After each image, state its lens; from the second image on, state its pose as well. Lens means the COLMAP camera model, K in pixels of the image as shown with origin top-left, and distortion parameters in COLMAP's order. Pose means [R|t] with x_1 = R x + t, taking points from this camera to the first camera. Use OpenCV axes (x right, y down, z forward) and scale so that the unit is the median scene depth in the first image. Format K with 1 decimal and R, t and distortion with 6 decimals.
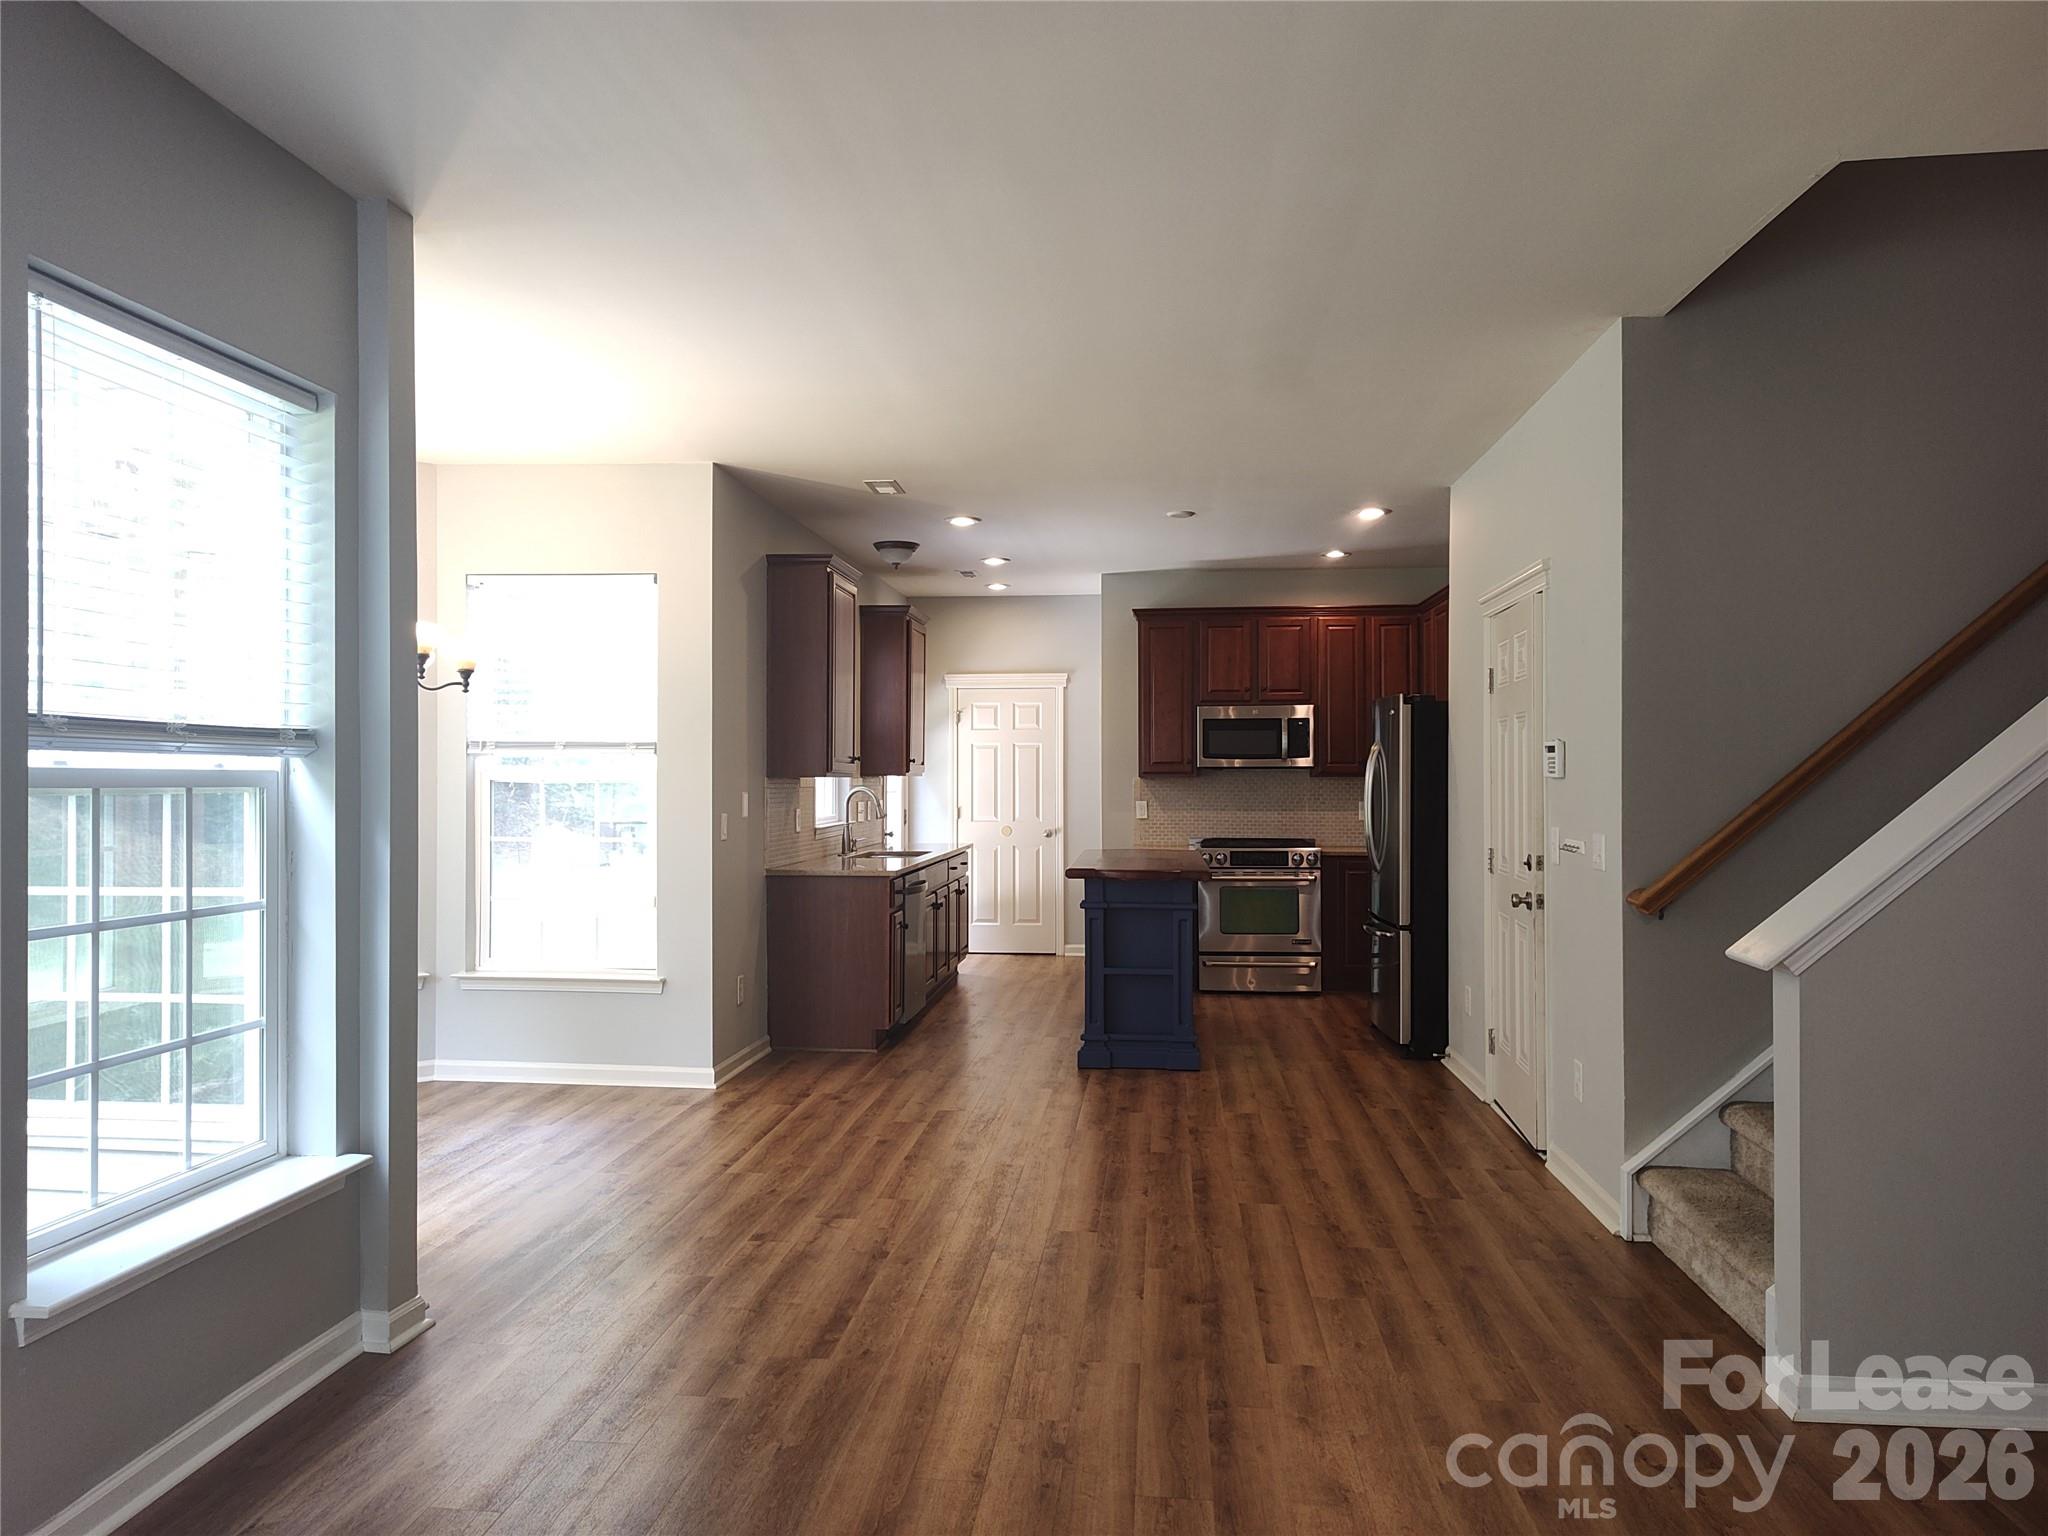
lens RADIAL K [[1388.7, 0, 1019.4], [0, 1388.7, 773.5], [0, 0, 1]] dist [0.060461, -0.067093]
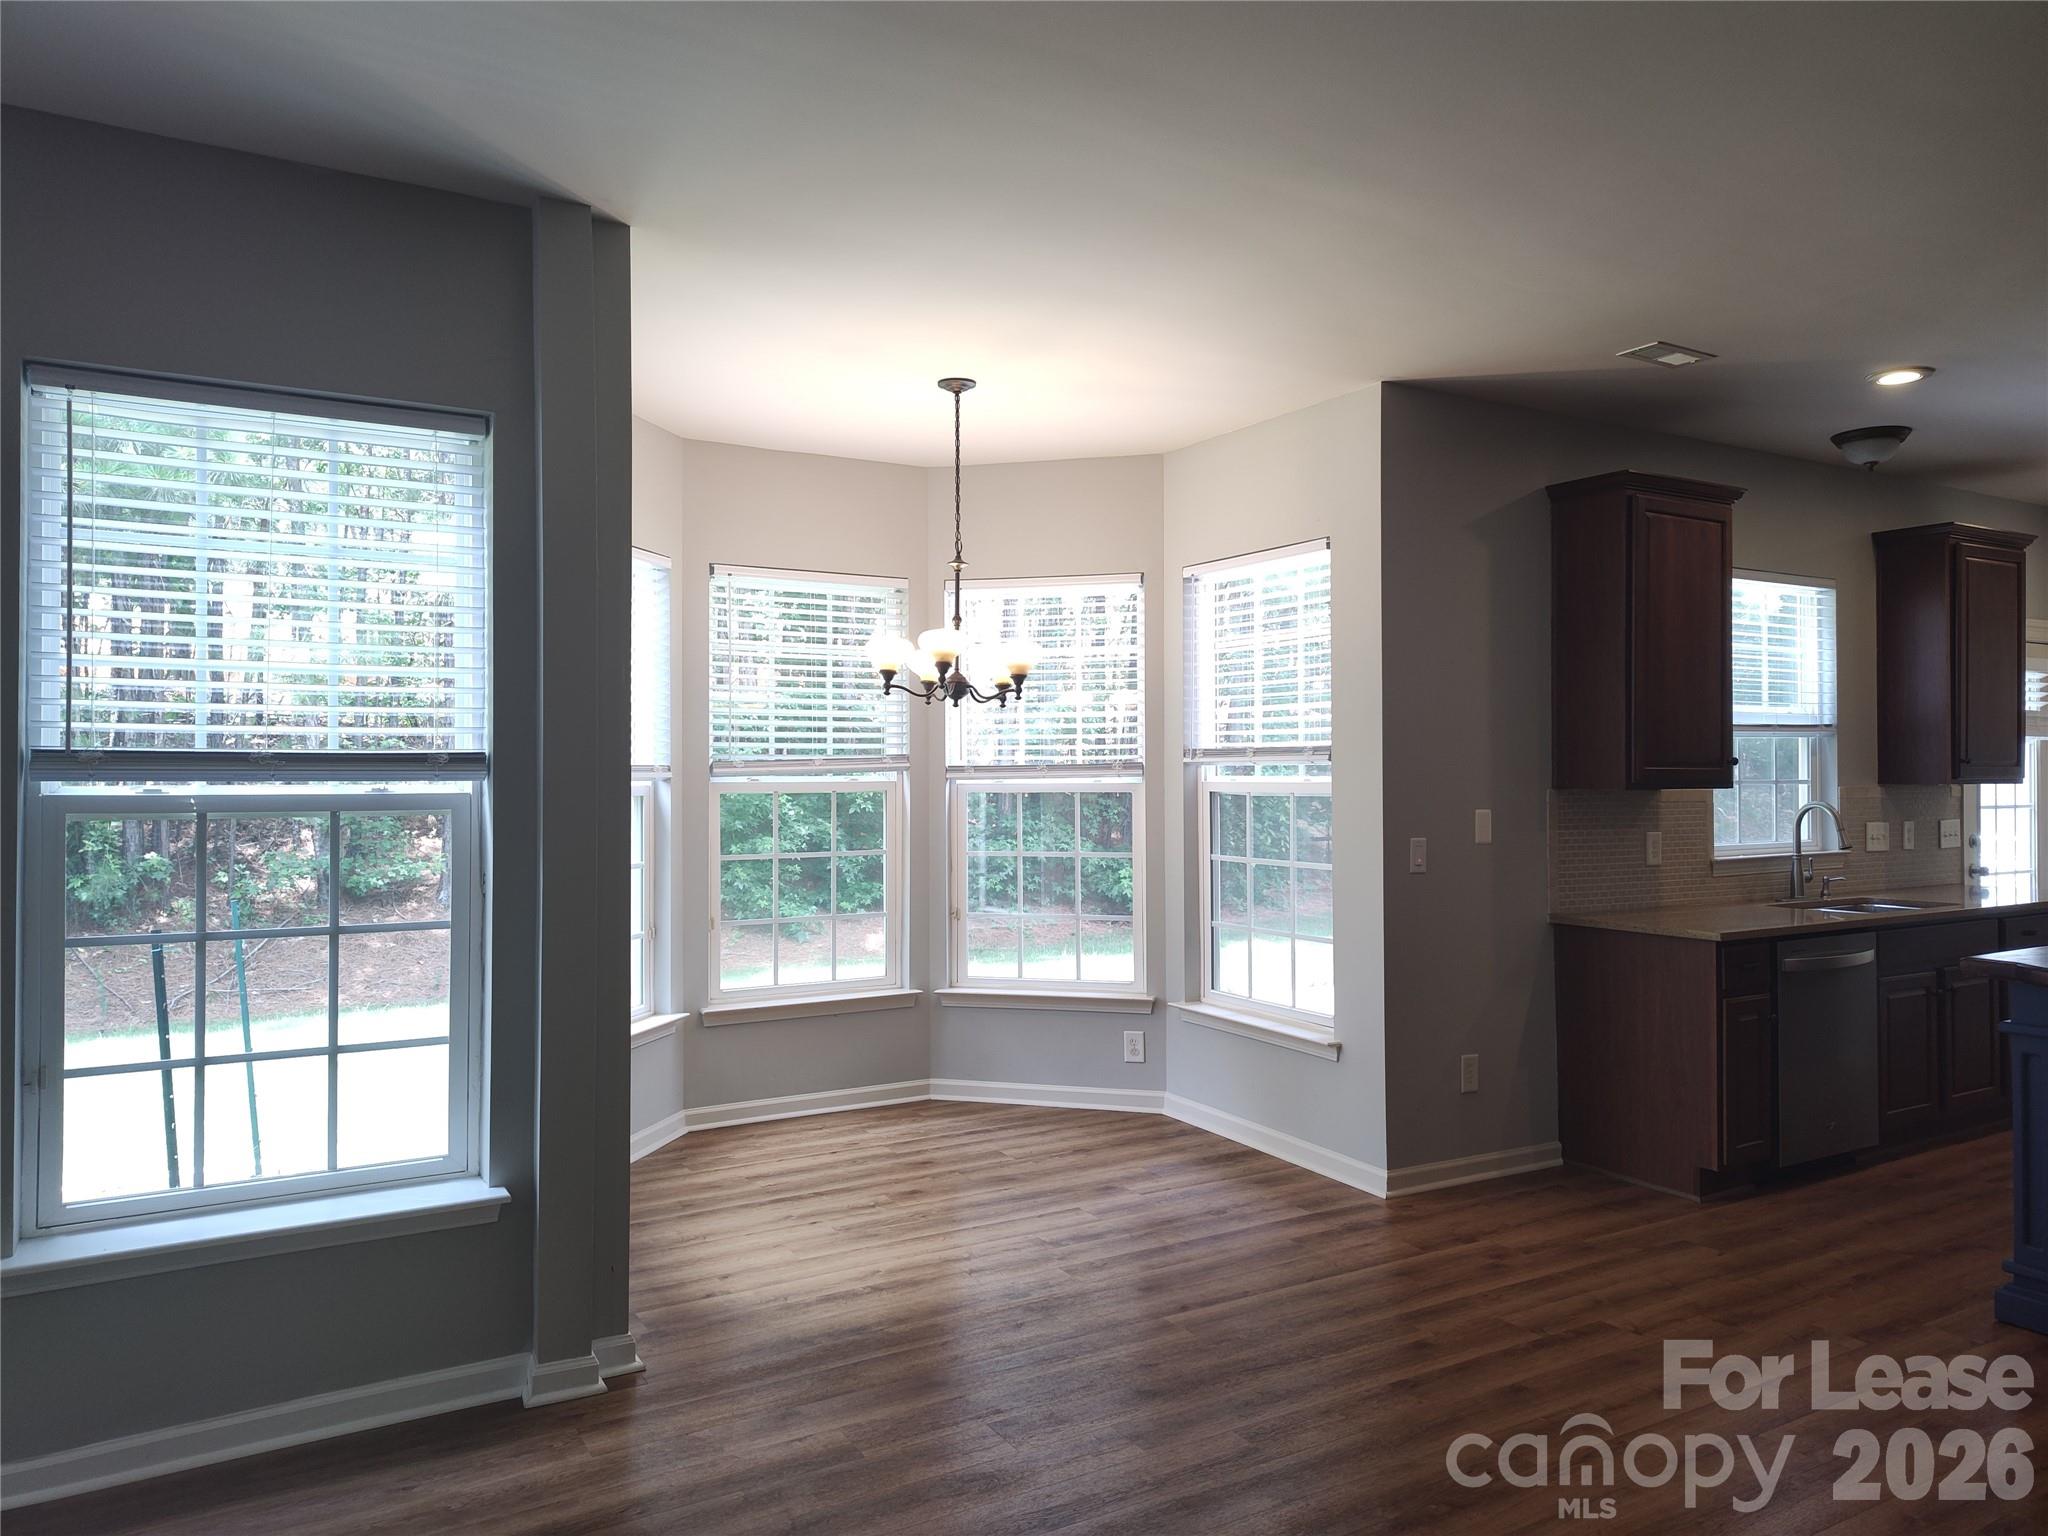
lens RADIAL K [[1386.2, 0, 1015.8], [0, 1386.2, 760.0], [0, 0, 1]] dist [0.053134, -0.067670]
pose [[0.588107, -0.011646, -0.808699, 0.230983], [0.005262, 0.999930, -0.010574, -0.005903], [0.808766, 0.001963, 0.588127, 0.315095]]
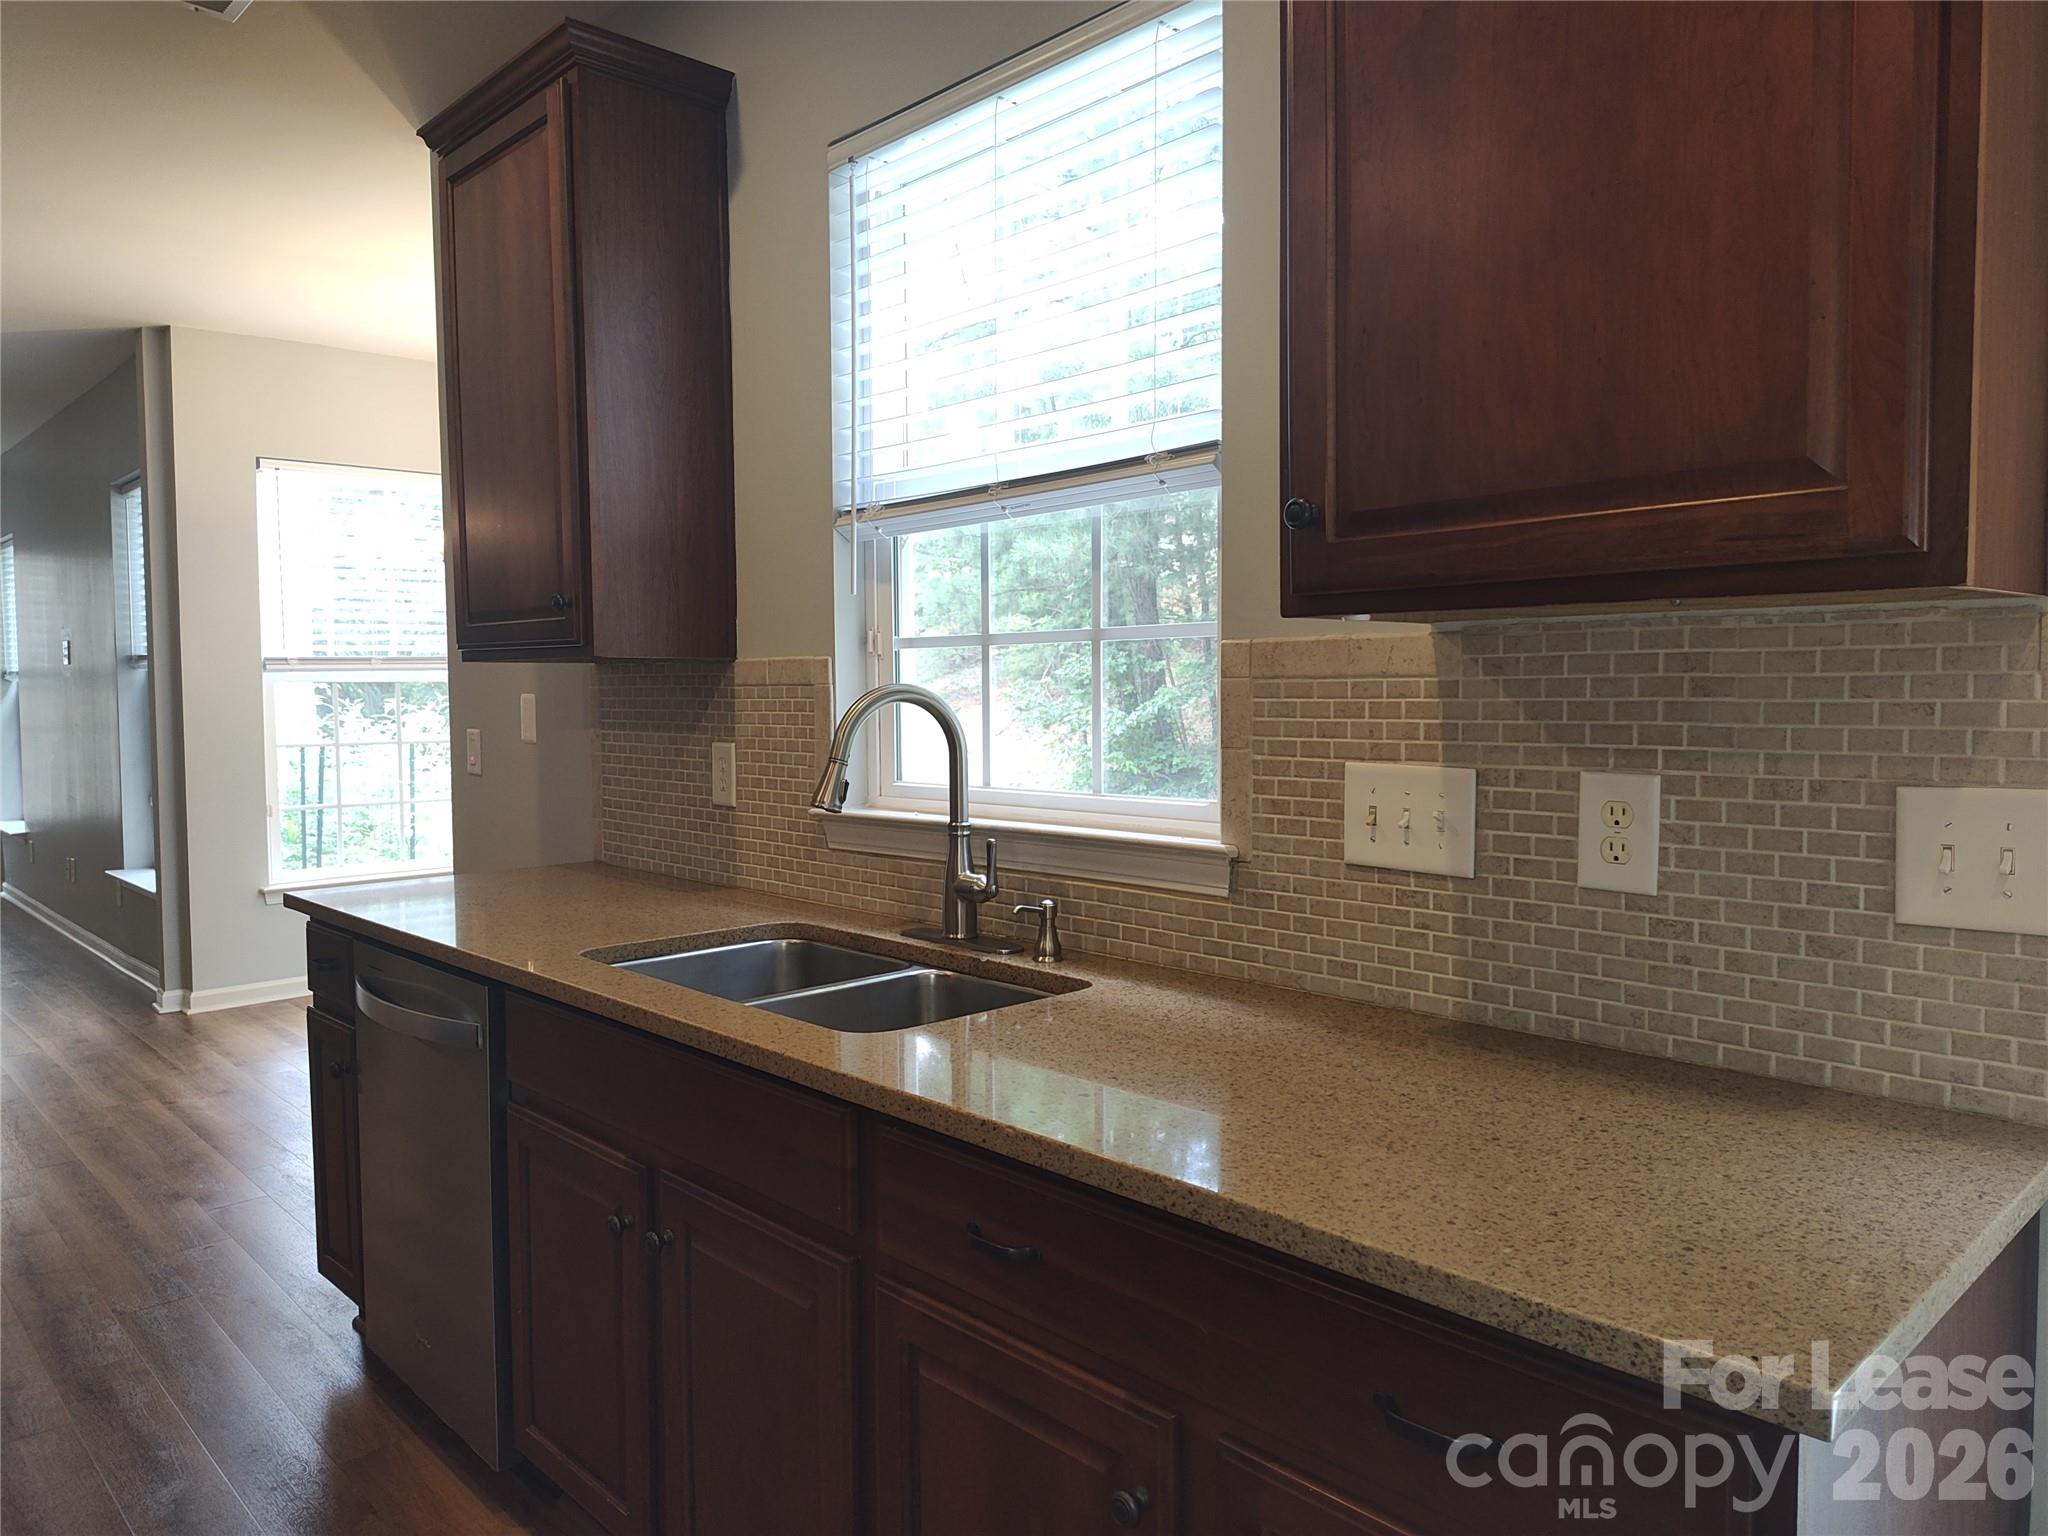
lens RADIAL K [[1388.7, 0, 1019.4], [0, 1388.7, 773.5], [0, 0, 1]] dist [0.060461, -0.067093]
pose [[-0.649144, 0.050967, -0.758956, 0.075107], [0.010494, 0.998258, 0.058061, 0.012722], [0.760593, 0.029725, -0.648548, 1.298333]]
